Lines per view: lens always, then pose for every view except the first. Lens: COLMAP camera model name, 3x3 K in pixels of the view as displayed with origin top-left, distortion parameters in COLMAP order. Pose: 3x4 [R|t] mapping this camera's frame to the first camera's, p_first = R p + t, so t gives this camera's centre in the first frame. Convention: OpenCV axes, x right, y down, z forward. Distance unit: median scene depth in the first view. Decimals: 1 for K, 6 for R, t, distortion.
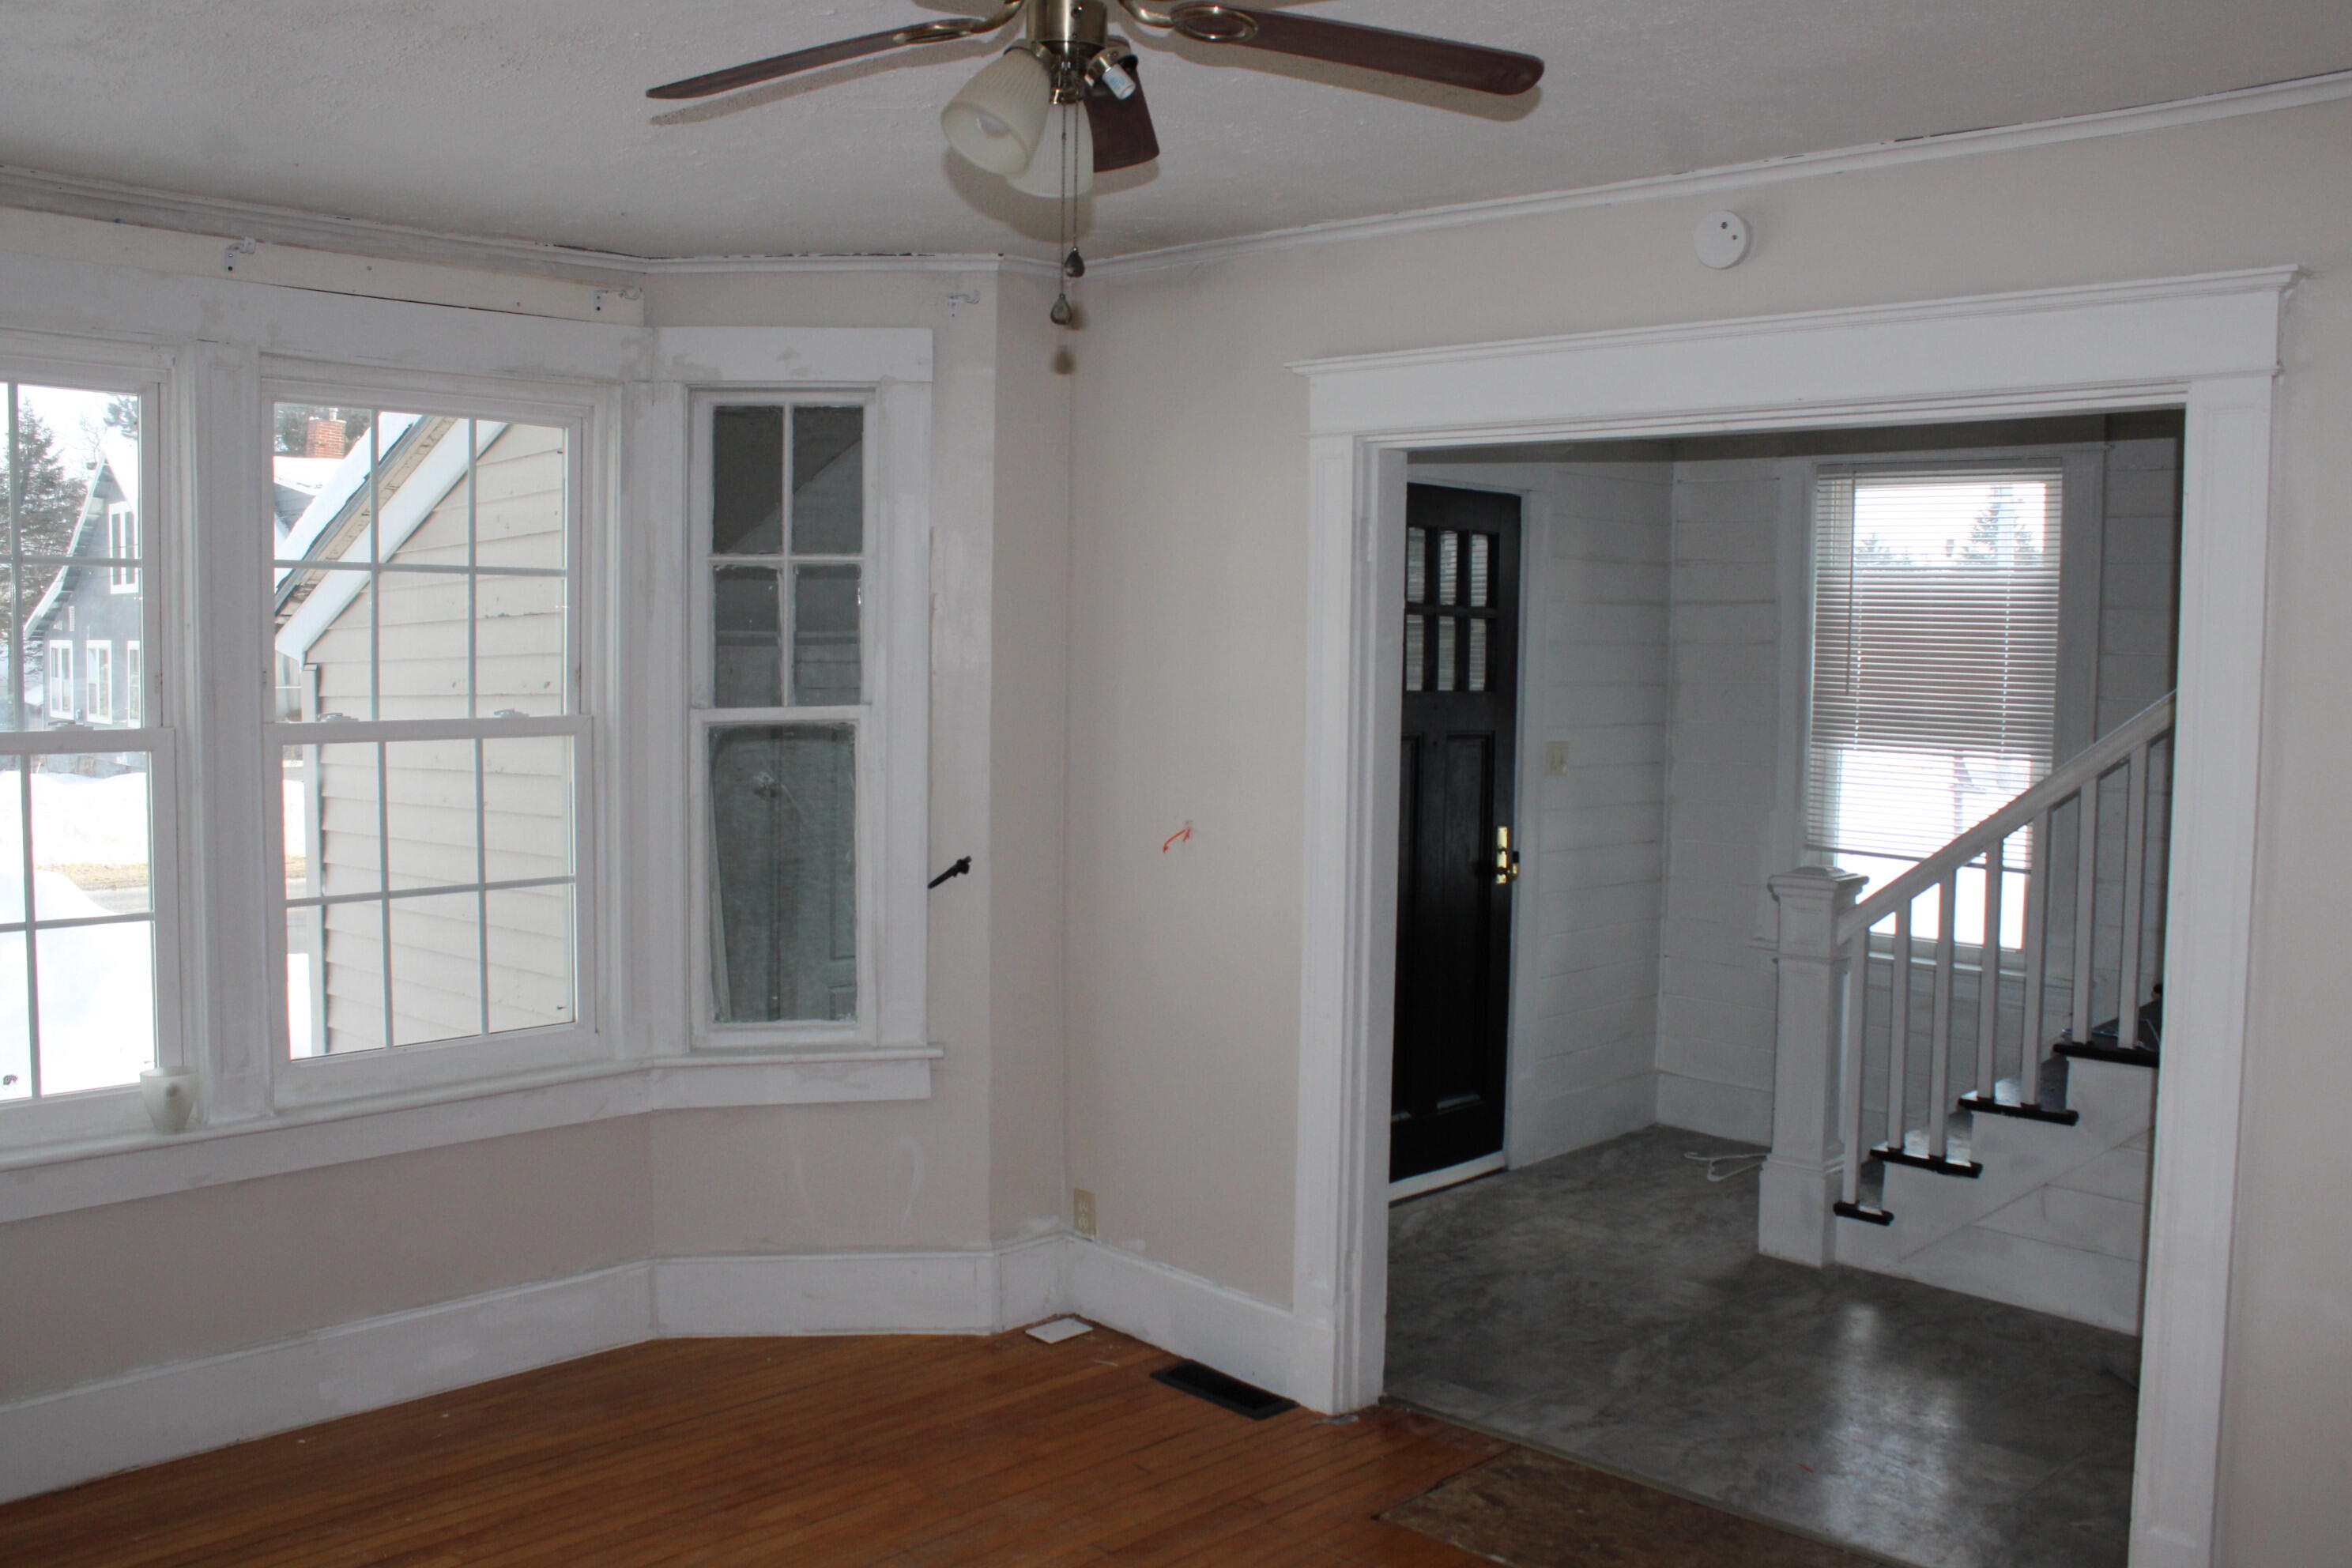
lens RADIAL K [[2007.1, 0, 1176.0], [0, 2007.1, 784.0], [0, 0, 1]] dist [-0.109258, 0.005774]
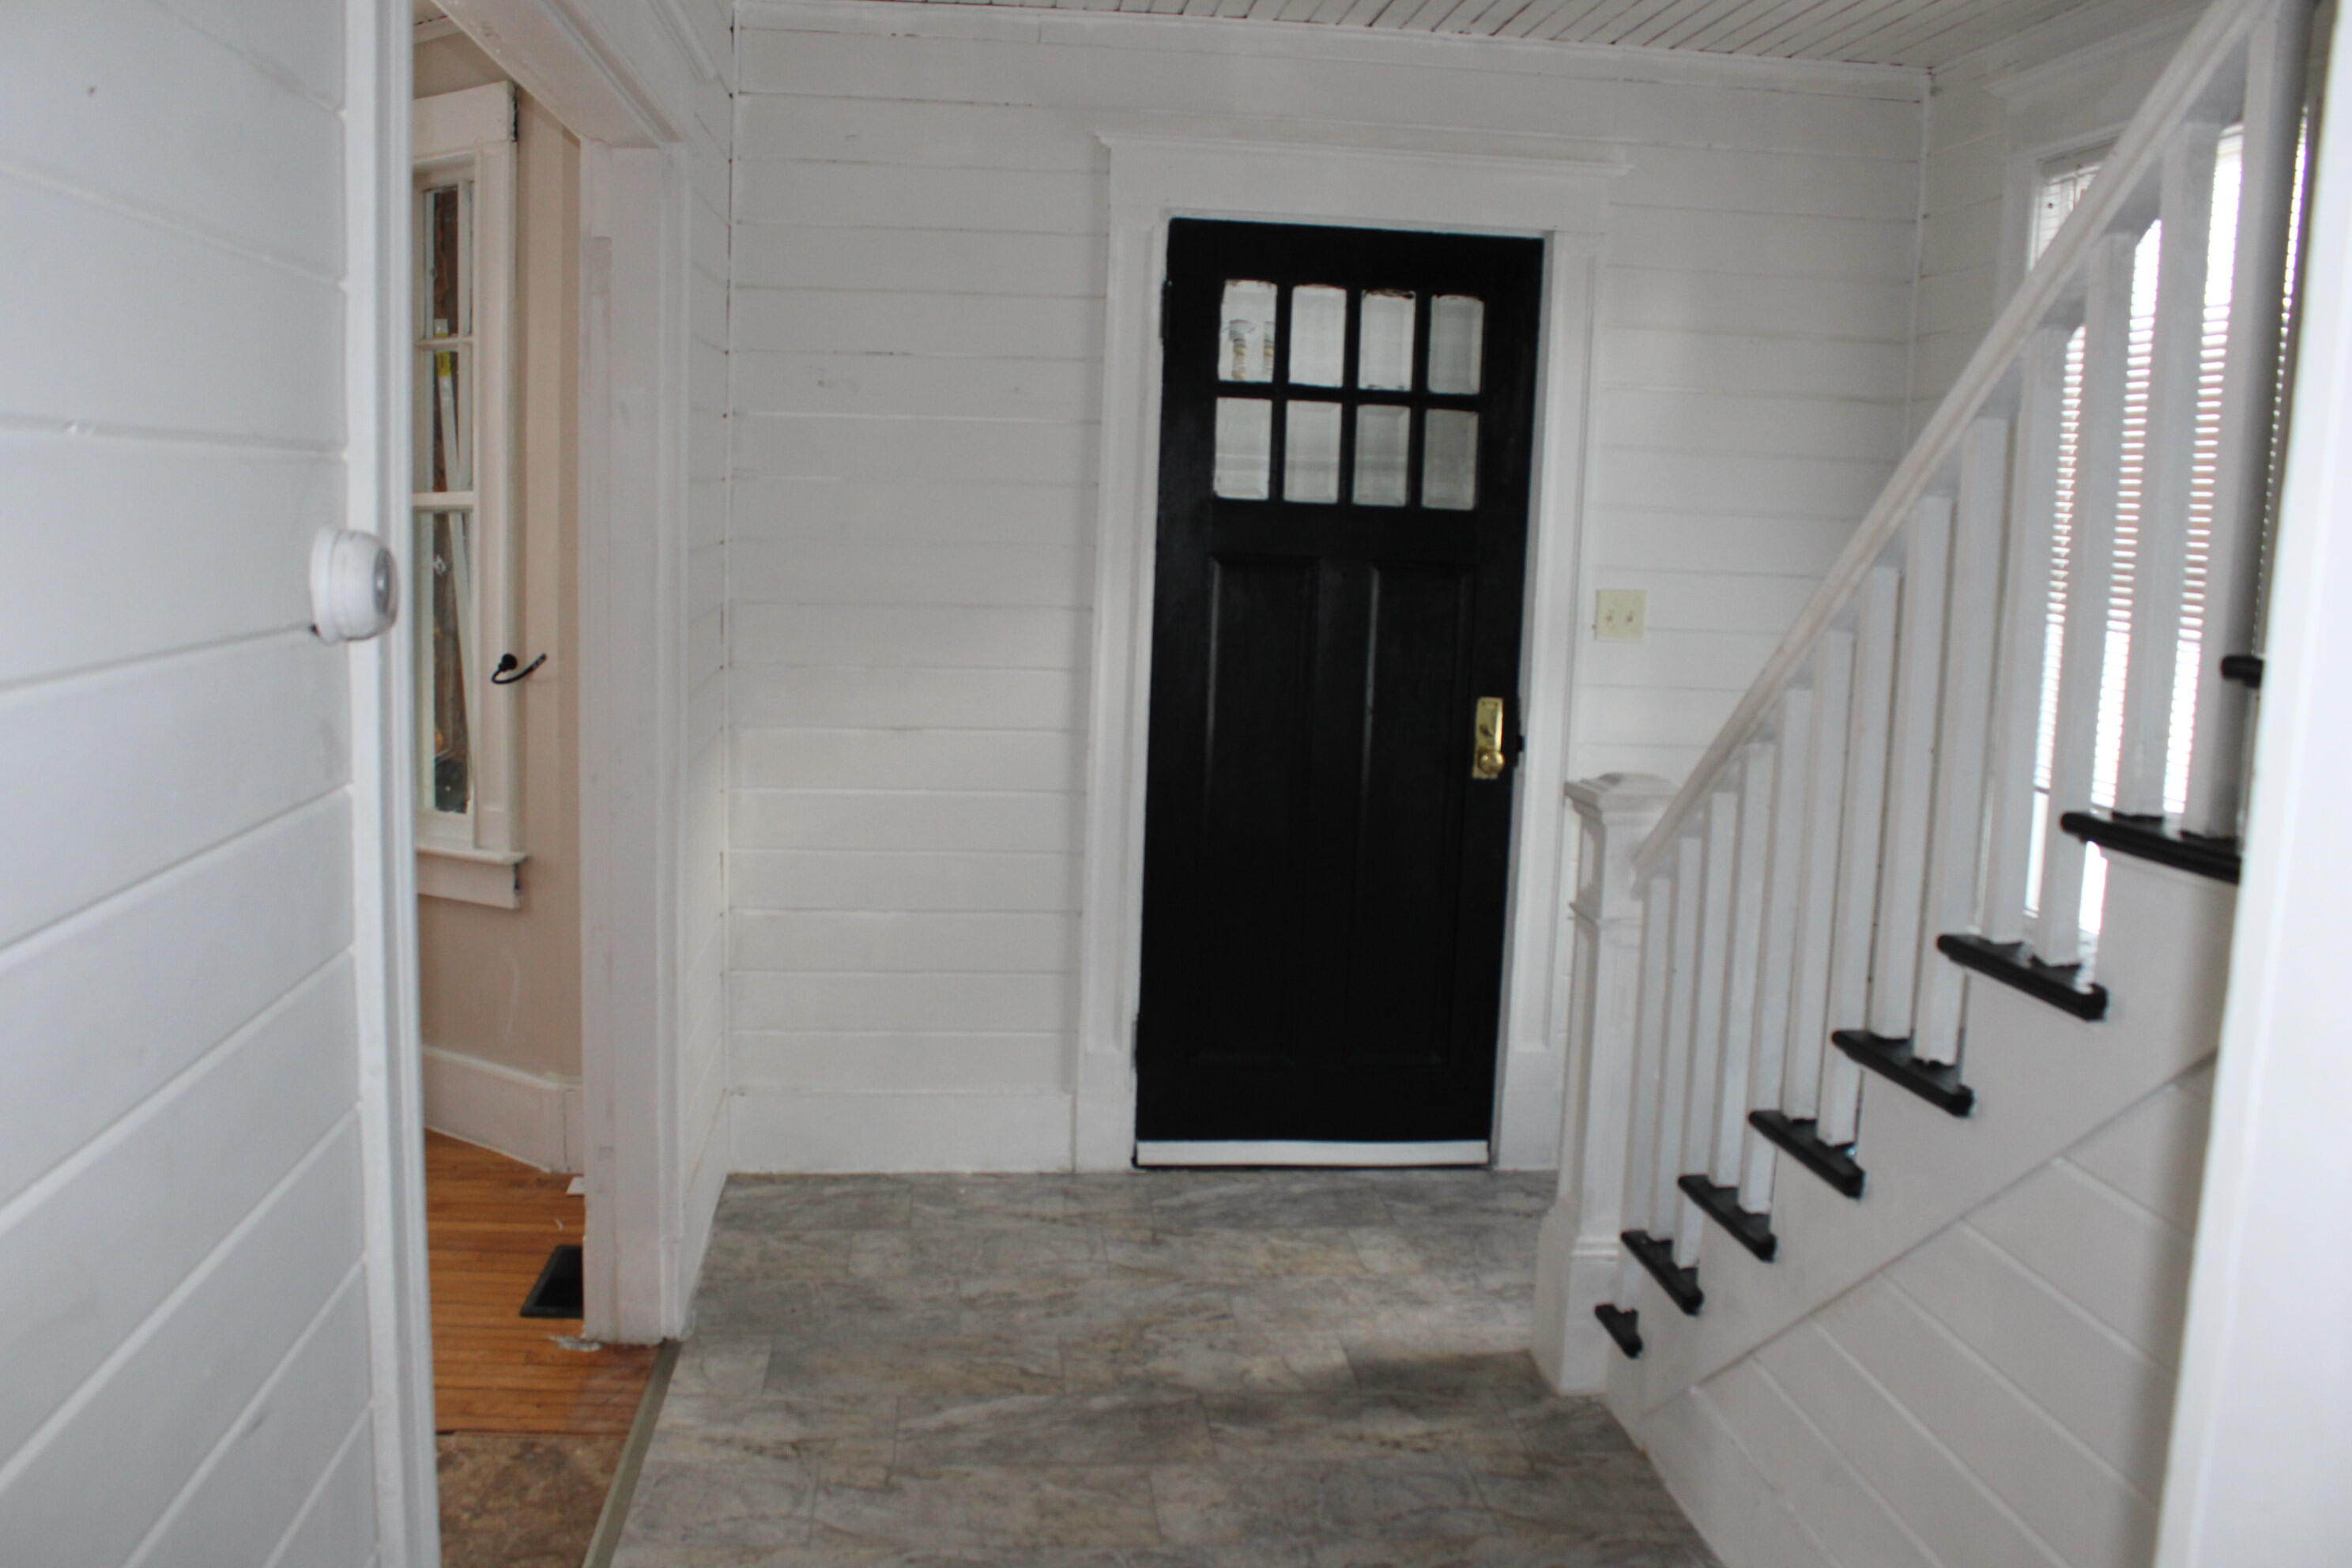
lens RADIAL K [[2007.1, 0, 1176.0], [0, 2007.1, 784.0], [0, 0, 1]] dist [-0.109258, 0.005774]
pose [[0.769497, 0.099062, -0.630920, 0.672643], [-0.070669, 0.995038, 0.070042, 0.011507], [0.634728, -0.009311, 0.772680, 0.460574]]
